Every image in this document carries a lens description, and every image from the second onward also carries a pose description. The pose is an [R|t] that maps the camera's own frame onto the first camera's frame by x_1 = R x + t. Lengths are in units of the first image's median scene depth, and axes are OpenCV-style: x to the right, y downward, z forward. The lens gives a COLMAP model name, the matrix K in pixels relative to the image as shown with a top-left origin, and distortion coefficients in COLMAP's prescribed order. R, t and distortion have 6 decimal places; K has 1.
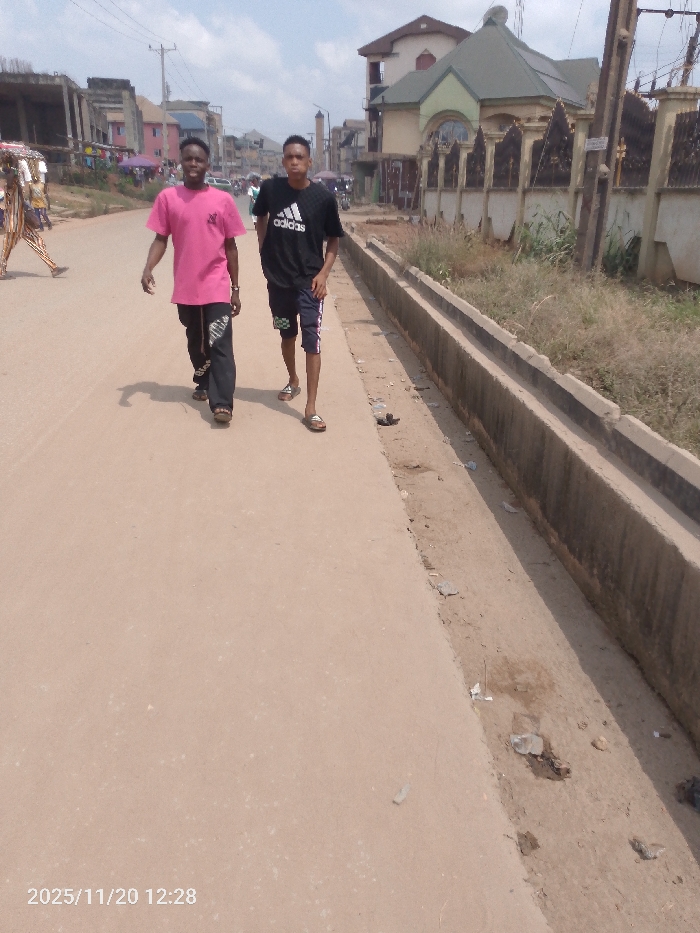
lens RADIAL K [[774.2, 0, 350.2], [0, 774.2, 464.3], [0, 0, 1]] dist [-0.000425, -0.003520]
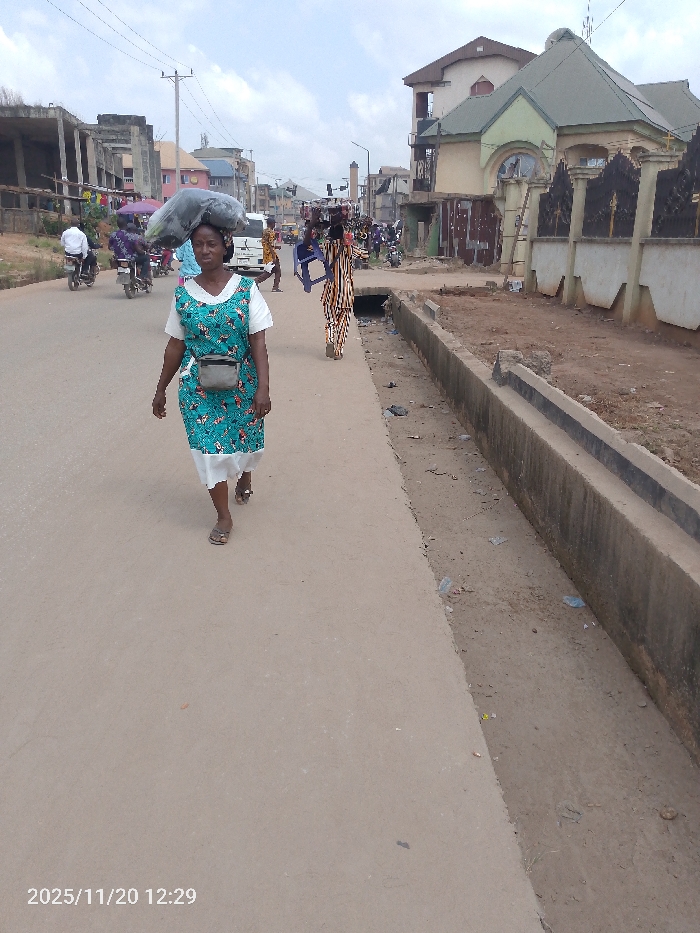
lens RADIAL K [[673.3, 0, 327.5], [0, 673.3, 472.1], [0, 0, 1]] dist [0.009353, -0.010994]
pose [[0.997523, 0.014780, -0.068766, -0.017987], [-0.015185, 0.999870, -0.005378, -0.091868], [0.068677, 0.006409, 0.997618, 0.254279]]
